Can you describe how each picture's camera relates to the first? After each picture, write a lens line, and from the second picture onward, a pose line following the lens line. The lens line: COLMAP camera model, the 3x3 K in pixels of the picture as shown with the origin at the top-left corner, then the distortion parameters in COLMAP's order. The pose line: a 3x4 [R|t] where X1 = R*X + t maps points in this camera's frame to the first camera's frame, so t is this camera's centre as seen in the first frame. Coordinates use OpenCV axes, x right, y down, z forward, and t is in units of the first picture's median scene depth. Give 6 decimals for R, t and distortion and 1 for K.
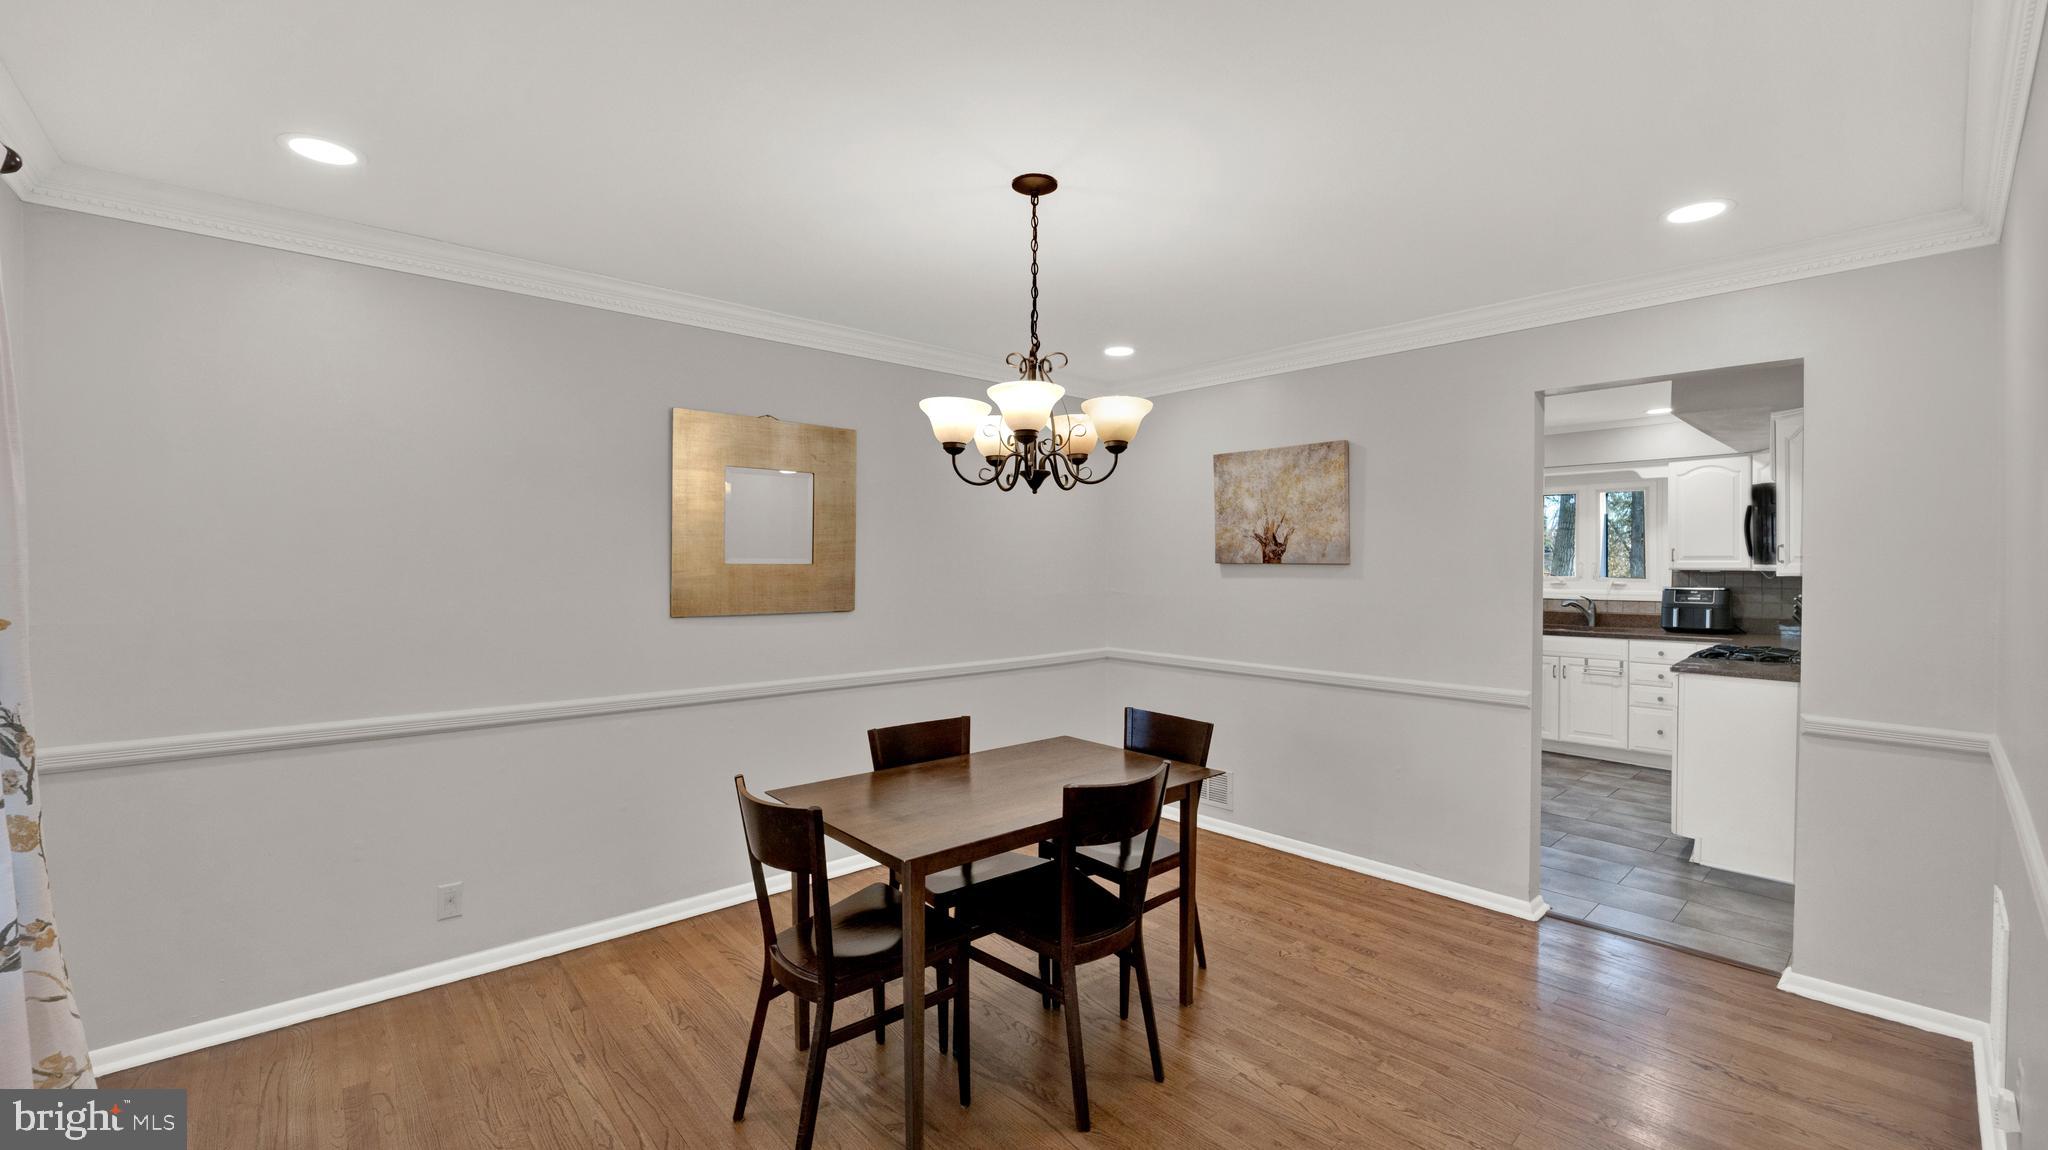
lens RADIAL K [[827.6, 0, 1027.4], [0, 827.6, 571.5], [0, 0, 1]] dist [-0.018849, -0.001776]
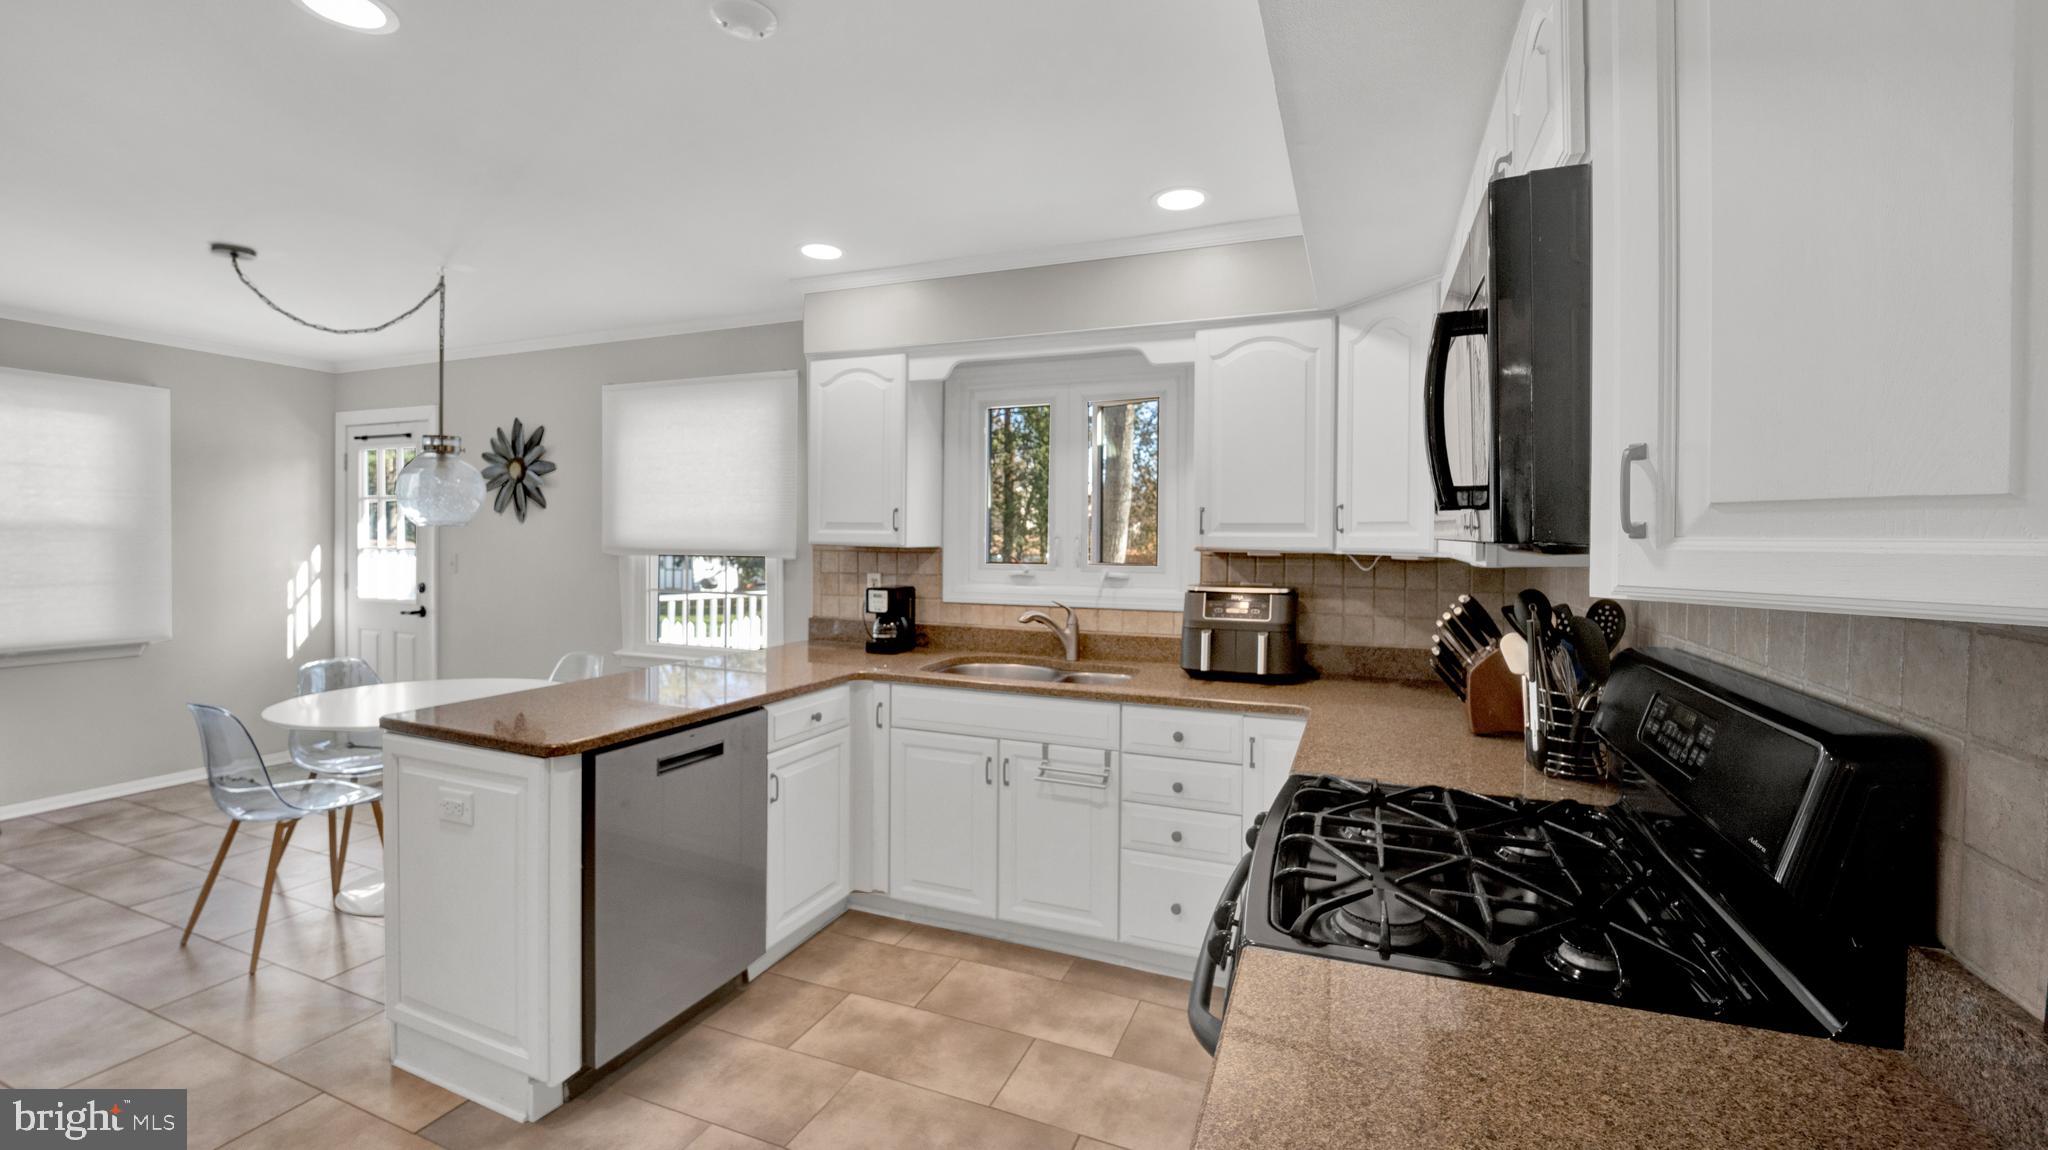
lens RADIAL K [[827.6, 0, 1024.4], [0, 827.6, 543.6], [0, 0, 1]] dist [-0.018849, -0.001776]
pose [[0.900541, 0.005821, 0.434733, 0.482414], [-0.005971, 0.999982, -0.001022, -0.005491], [-0.434731, -0.001676, 0.900559, 0.604774]]
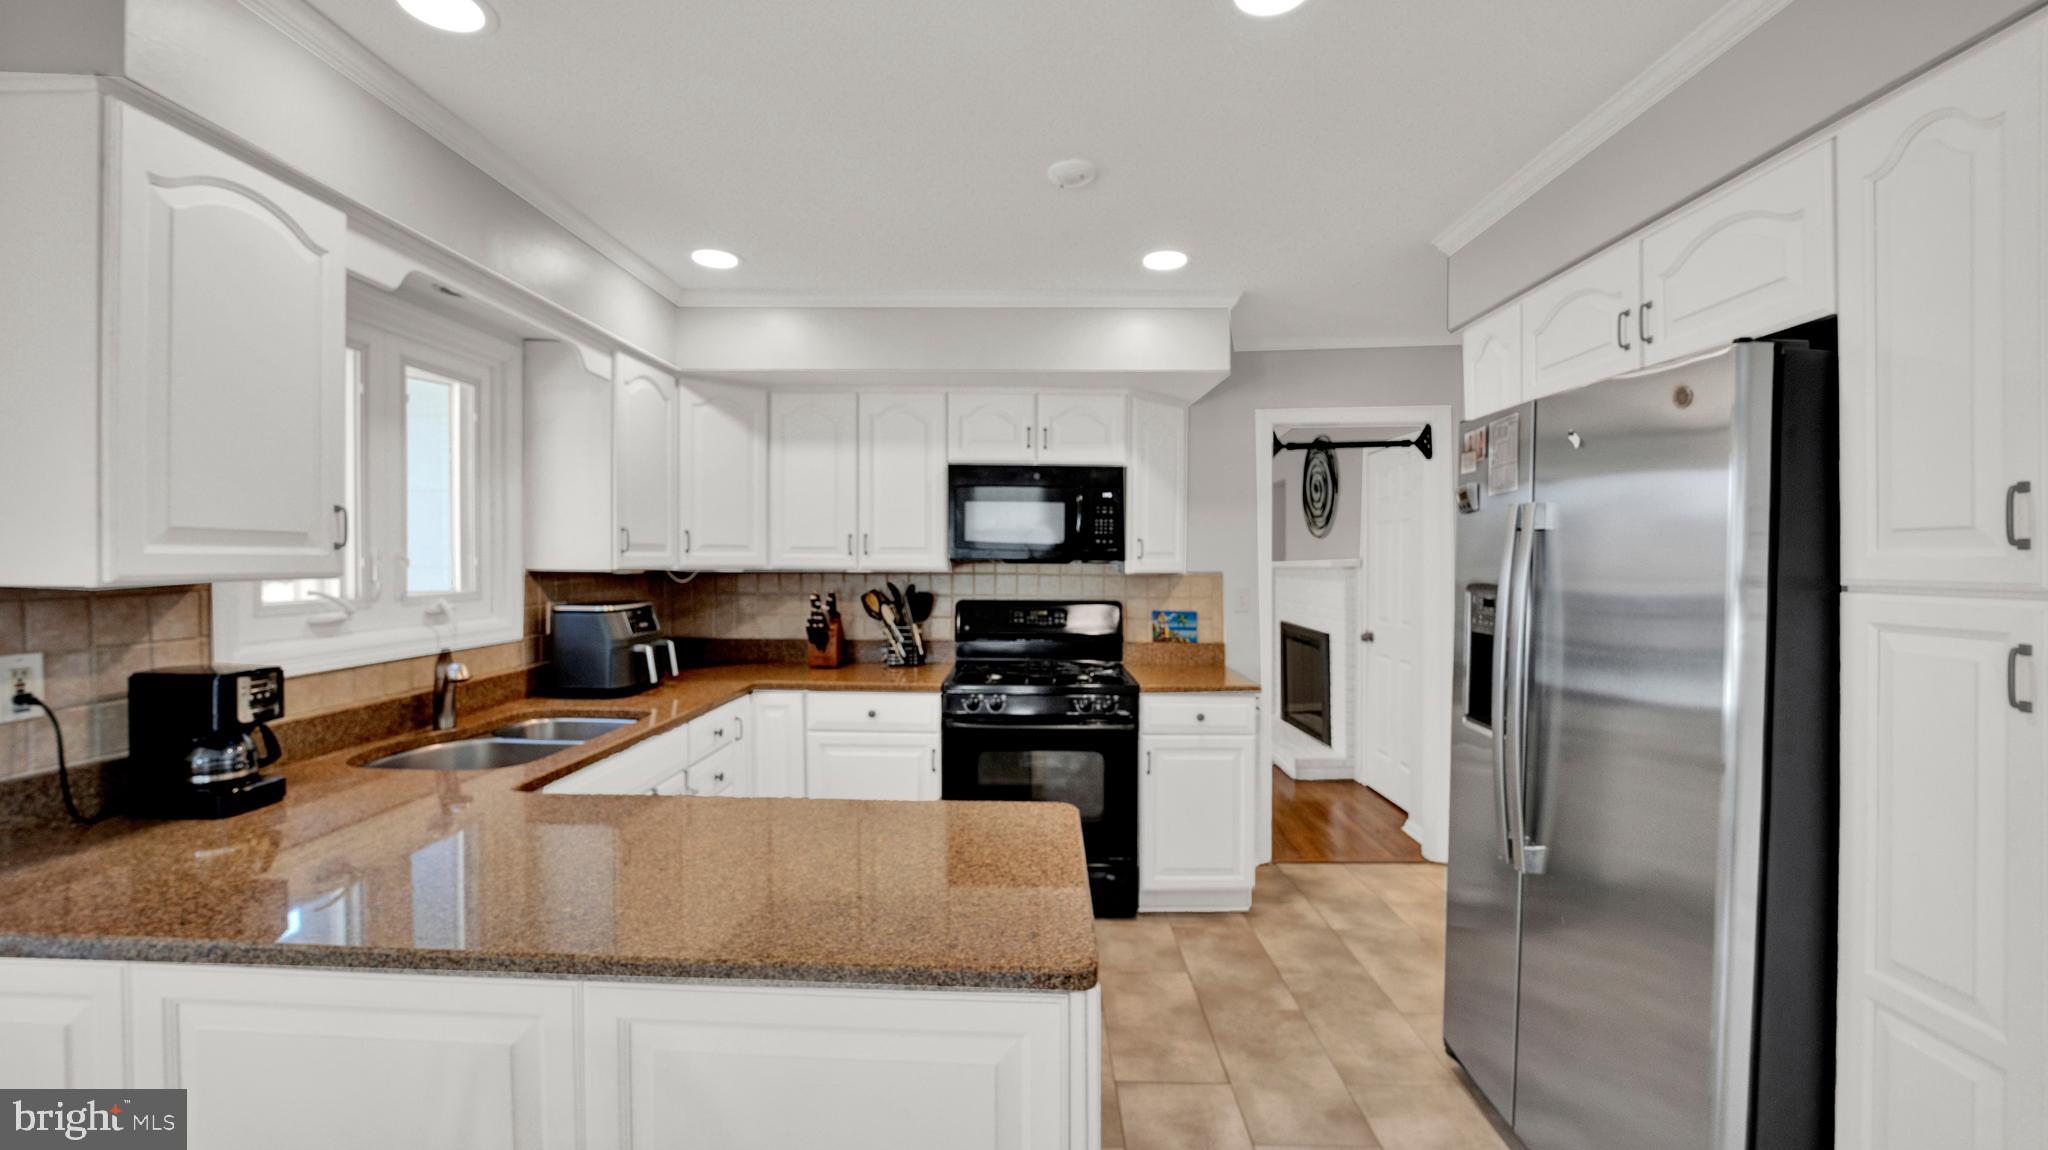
lens RADIAL K [[827.6, 0, 1021.7], [0, 827.6, 566.5], [0, 0, 1]] dist [-0.018849, -0.001776]
pose [[-0.725741, -0.006067, 0.687941, 0.269433], [0.004159, 0.999904, 0.013205, -0.011079], [-0.687956, 0.012444, -0.725646, 1.209169]]
